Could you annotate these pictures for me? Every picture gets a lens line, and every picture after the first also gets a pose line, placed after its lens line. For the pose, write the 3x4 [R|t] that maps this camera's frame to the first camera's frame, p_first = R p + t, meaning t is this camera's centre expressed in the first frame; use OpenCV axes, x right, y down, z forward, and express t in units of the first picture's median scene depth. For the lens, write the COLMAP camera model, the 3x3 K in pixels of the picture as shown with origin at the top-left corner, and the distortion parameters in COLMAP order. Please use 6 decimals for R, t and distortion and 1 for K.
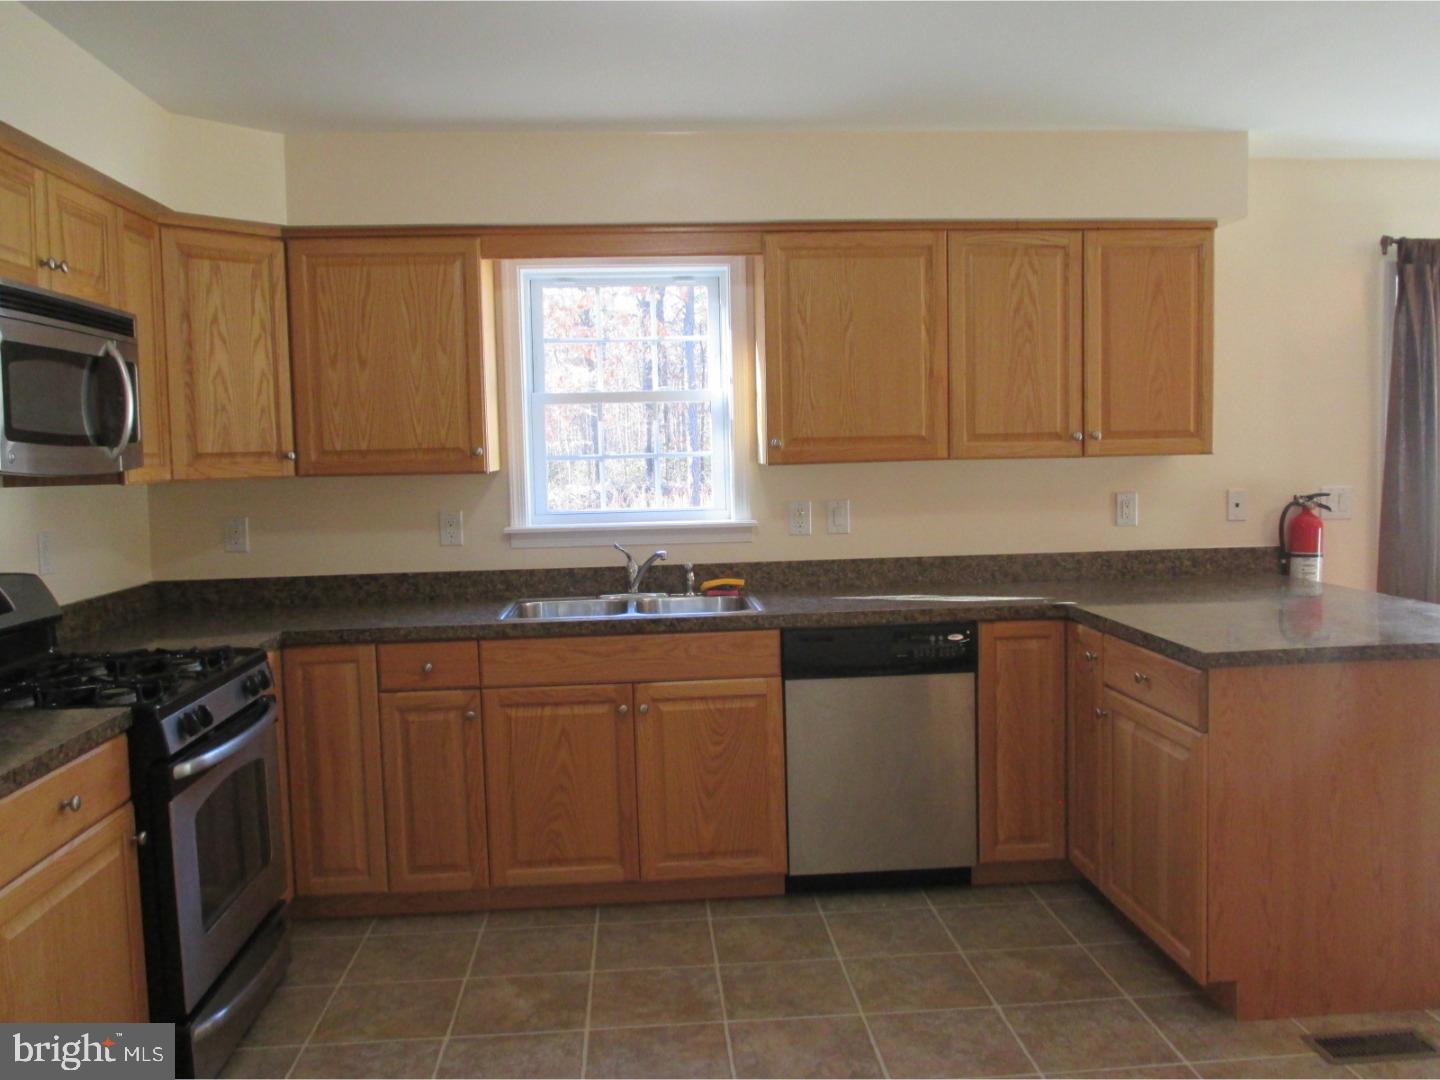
lens RADIAL K [[1211.6, 0, 766.8], [0, 1211.6, 526.4], [0, 0, 1]] dist [-0.035559, 0.003258]
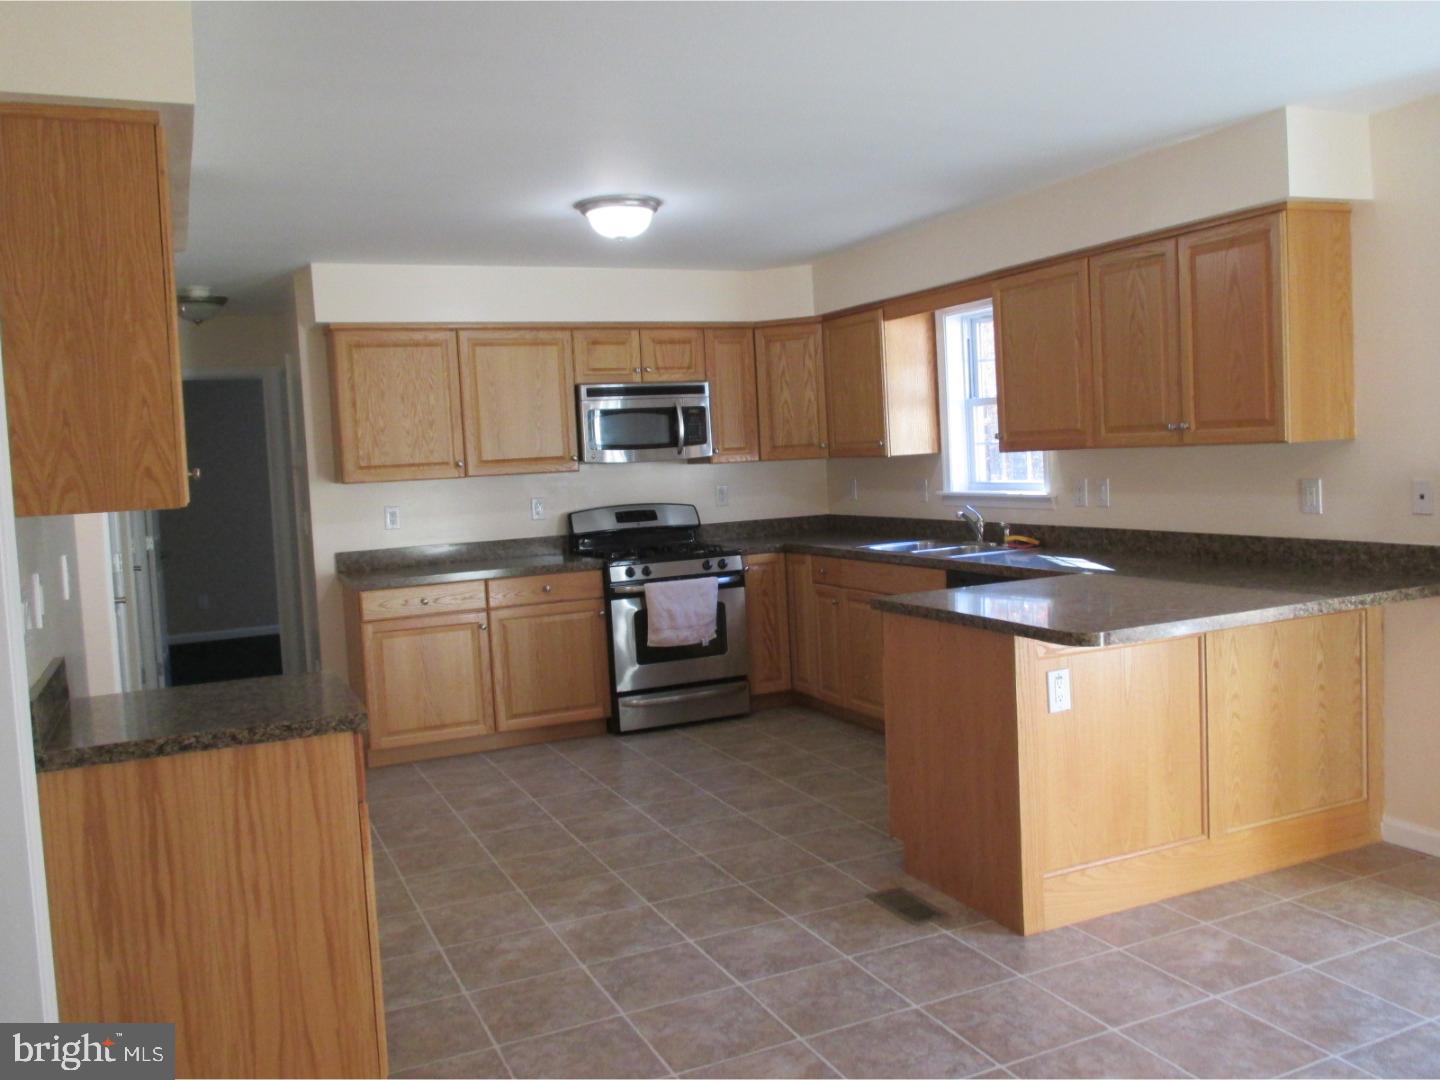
lens RADIAL K [[1211.6, 0, 720.5], [0, 1211.6, 534.8], [0, 0, 1]] dist [-0.035559, 0.003258]
pose [[0.339082, 0.067113, -0.938360, 1.041440], [-0.030270, 0.997714, 0.060420, -0.027334], [0.940270, 0.007917, 0.340339, 0.223779]]
